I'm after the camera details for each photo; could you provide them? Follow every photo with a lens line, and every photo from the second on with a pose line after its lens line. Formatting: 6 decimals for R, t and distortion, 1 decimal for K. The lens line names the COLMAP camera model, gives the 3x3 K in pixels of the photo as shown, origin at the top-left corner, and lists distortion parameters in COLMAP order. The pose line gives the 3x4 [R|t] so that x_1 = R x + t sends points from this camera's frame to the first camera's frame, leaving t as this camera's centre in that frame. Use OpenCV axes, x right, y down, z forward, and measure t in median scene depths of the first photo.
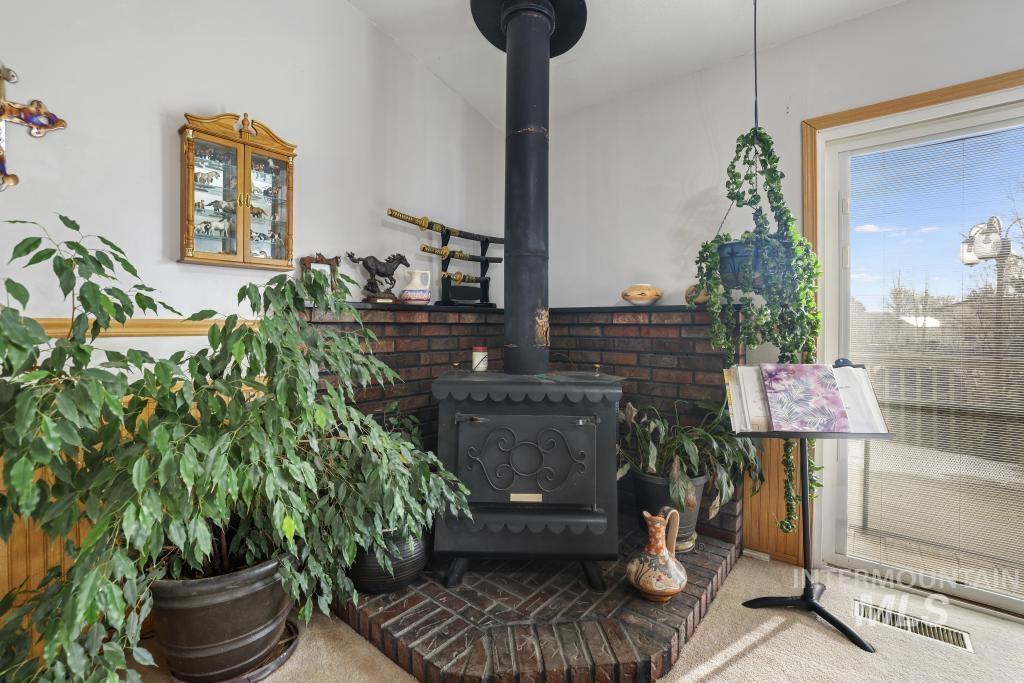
lens RADIAL K [[441.0, 0, 503.3], [0, 441.0, 331.4], [0, 0, 1]] dist [-0.013565, 0.003166]
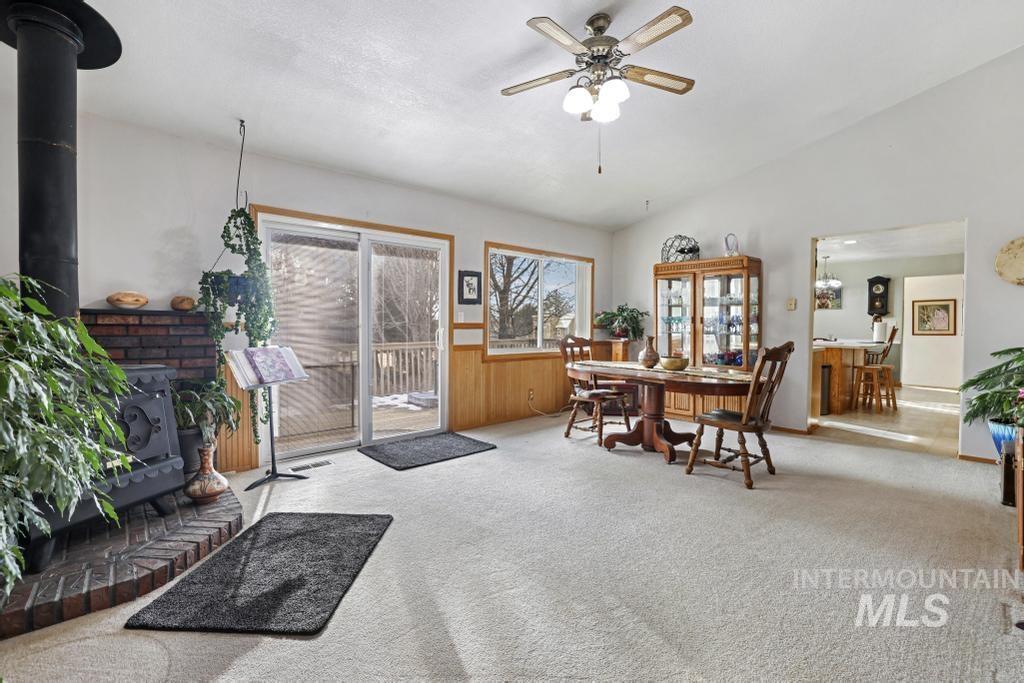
lens RADIAL K [[441.0, 0, 511.6], [0, 441.0, 337.4], [0, 0, 1]] dist [-0.013565, 0.003166]
pose [[0.144007, -0.029554, 0.989135, -0.859708], [0.009421, 0.999550, 0.028494, -0.006708], [-0.989532, 0.005216, 0.144221, -0.237599]]
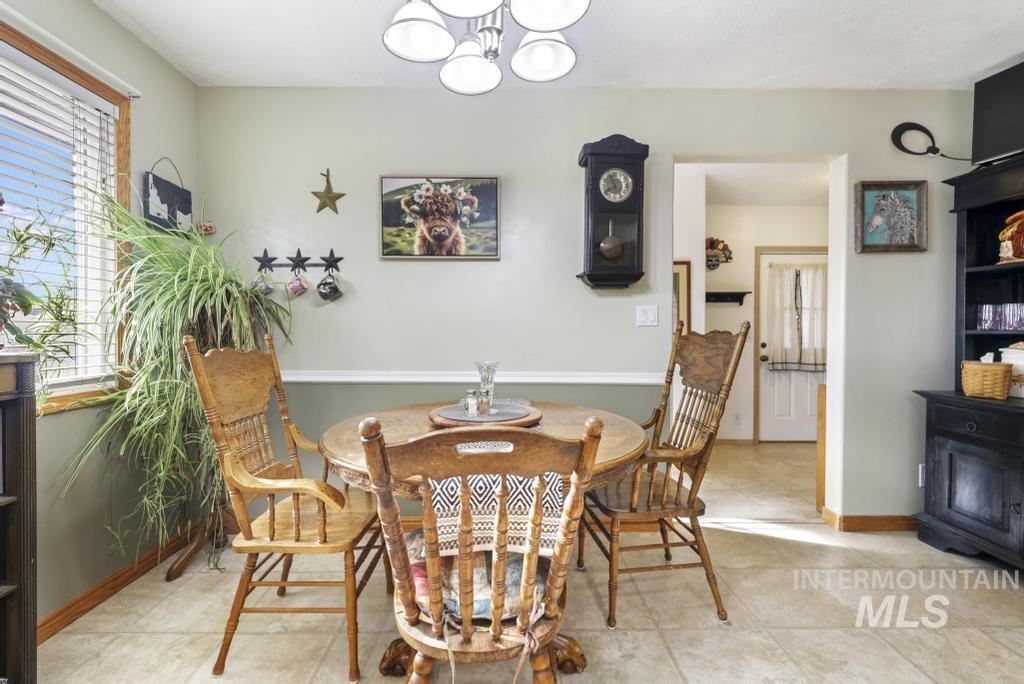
lens RADIAL K [[441.0, 0, 511.3], [0, 441.0, 327.7], [0, 0, 1]] dist [-0.013565, 0.003166]
pose [[-0.653600, -0.002188, 0.756837, 3.660619], [0.010190, 0.999880, 0.011691, 0.039410], [-0.756771, 0.015353, -0.653500, -2.427475]]
